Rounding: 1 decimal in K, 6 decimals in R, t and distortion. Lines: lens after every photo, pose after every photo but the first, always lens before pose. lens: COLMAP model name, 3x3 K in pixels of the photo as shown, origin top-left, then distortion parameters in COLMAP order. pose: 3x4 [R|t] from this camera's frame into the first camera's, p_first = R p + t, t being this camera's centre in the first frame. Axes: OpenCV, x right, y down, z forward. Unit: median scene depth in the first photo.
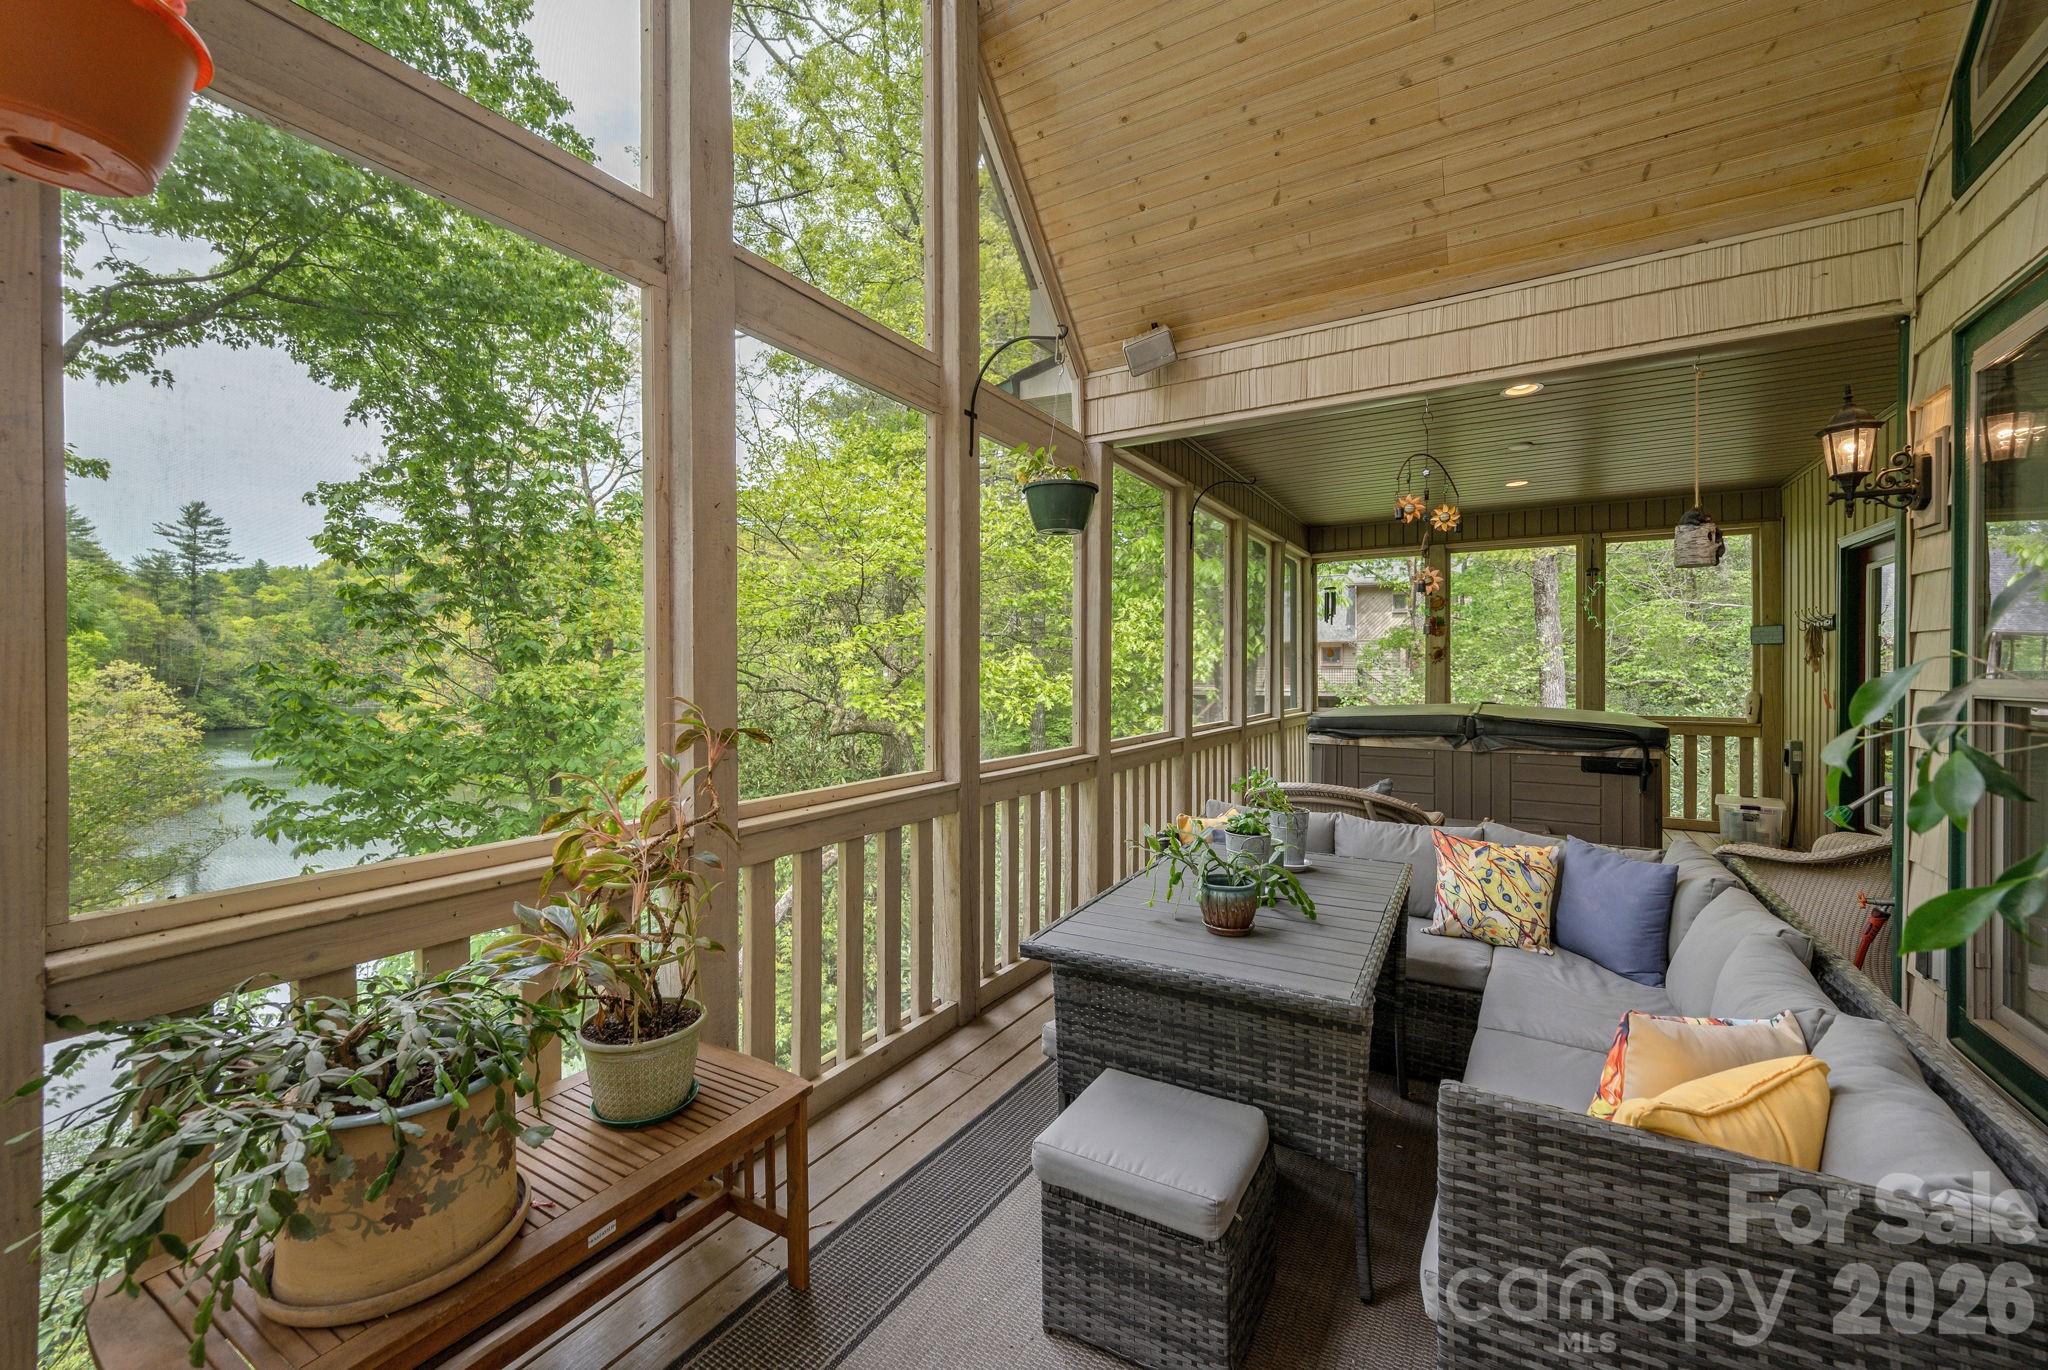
lens RADIAL K [[803.8, 0, 1027.7], [0, 803.8, 679.4], [0, 0, 1]] dist [0.000839, -0.000006]
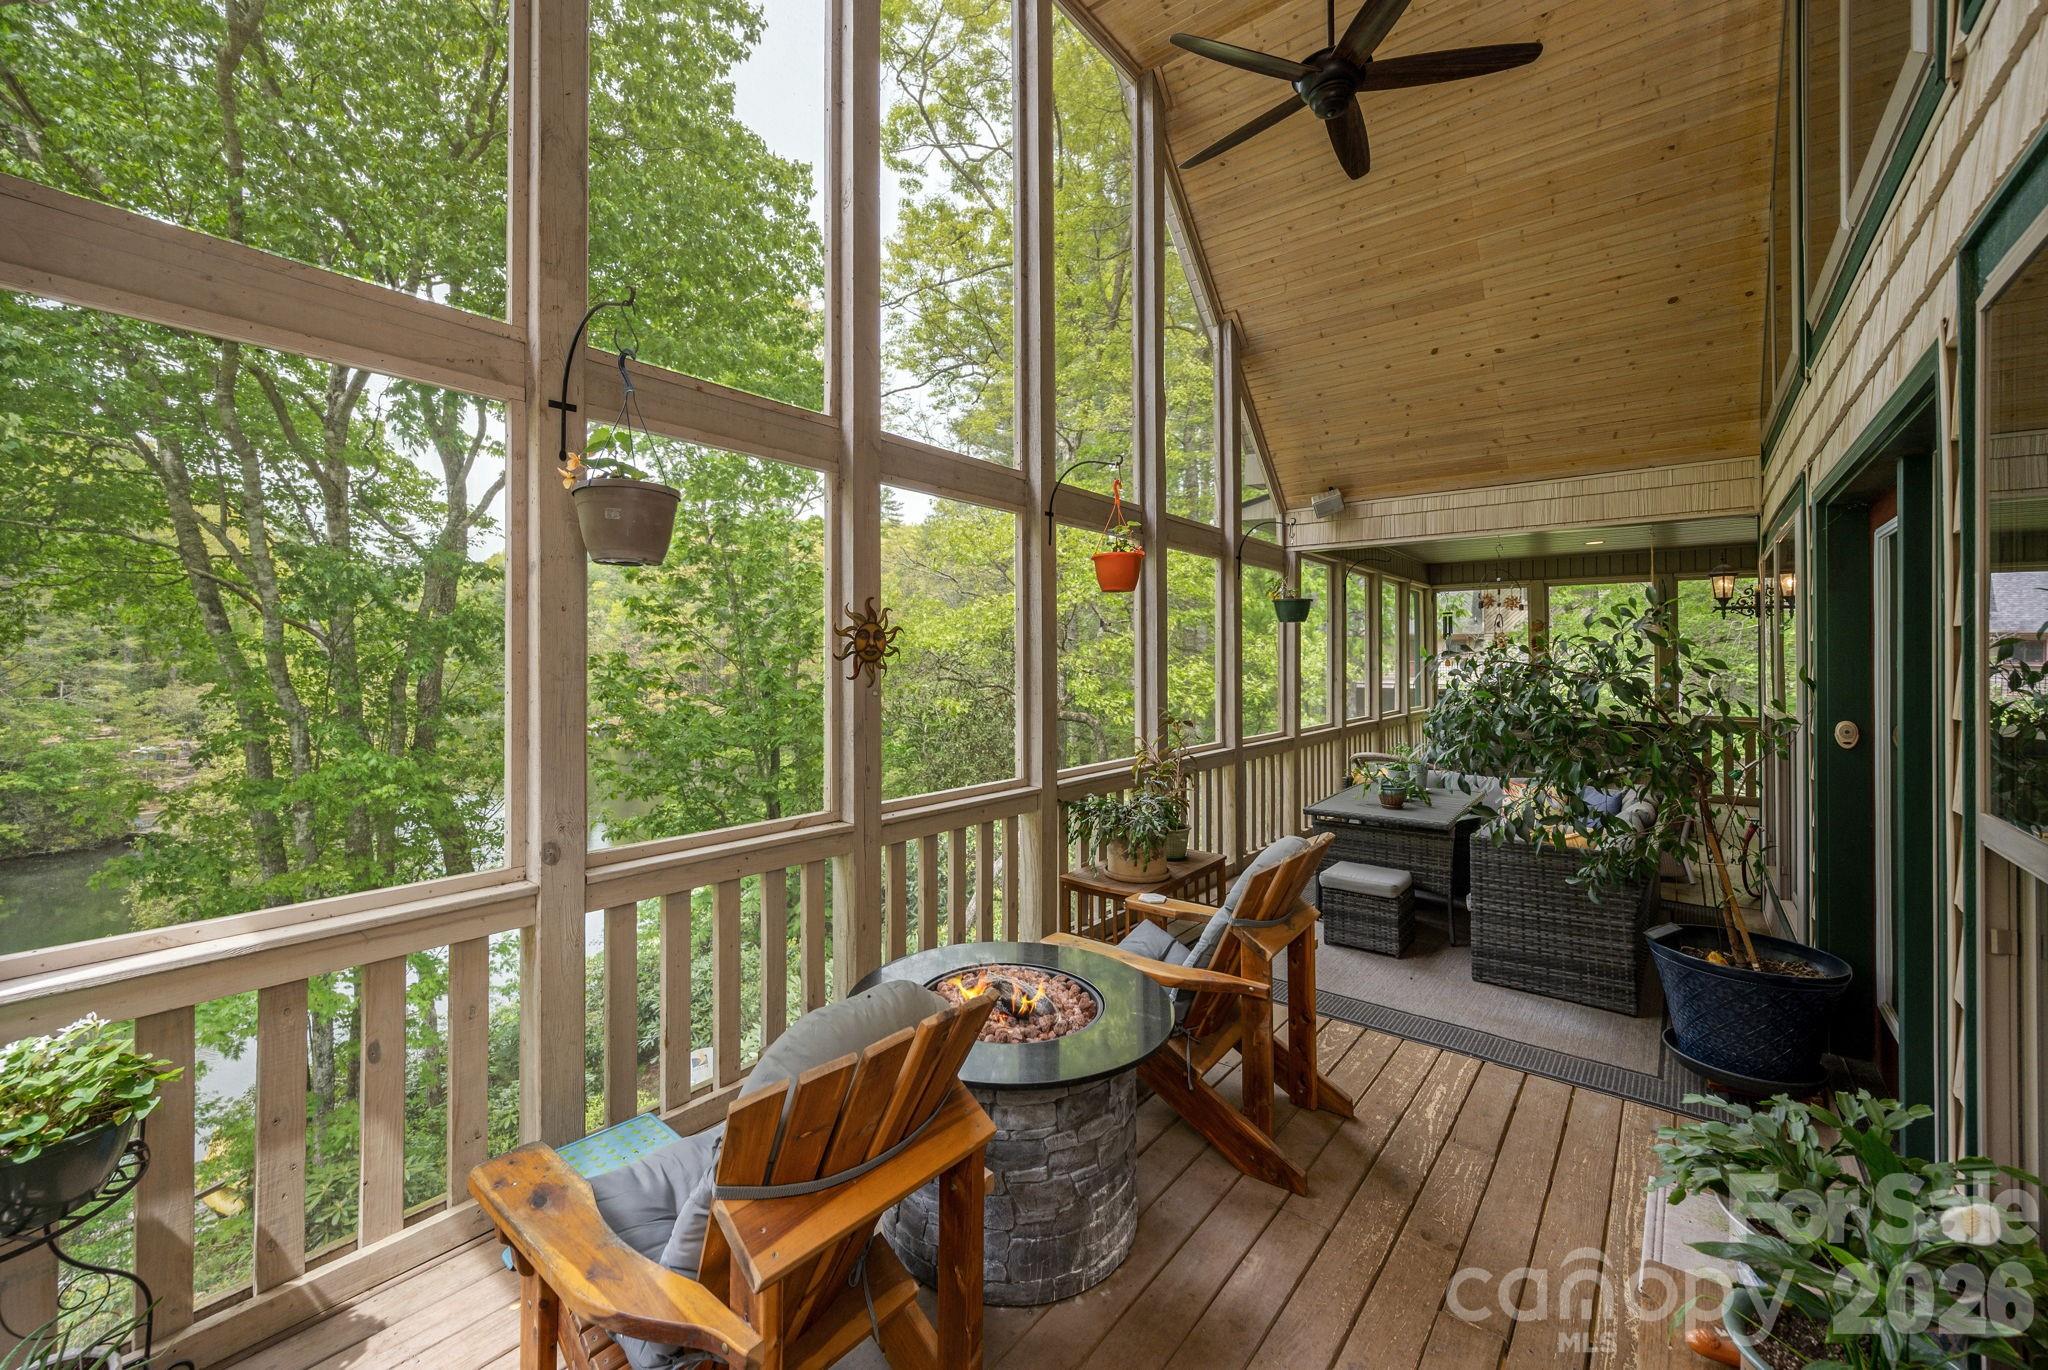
lens RADIAL K [[803.8, 0, 994.3], [0, 803.8, 645.9], [0, 0, 1]] dist [0.000839, -0.000006]
pose [[0.986401, -0.000835, -0.164354, -0.281059], [-0.003381, 0.999672, -0.025369, -0.056845], [0.164322, 0.025580, 0.986075, -0.839798]]
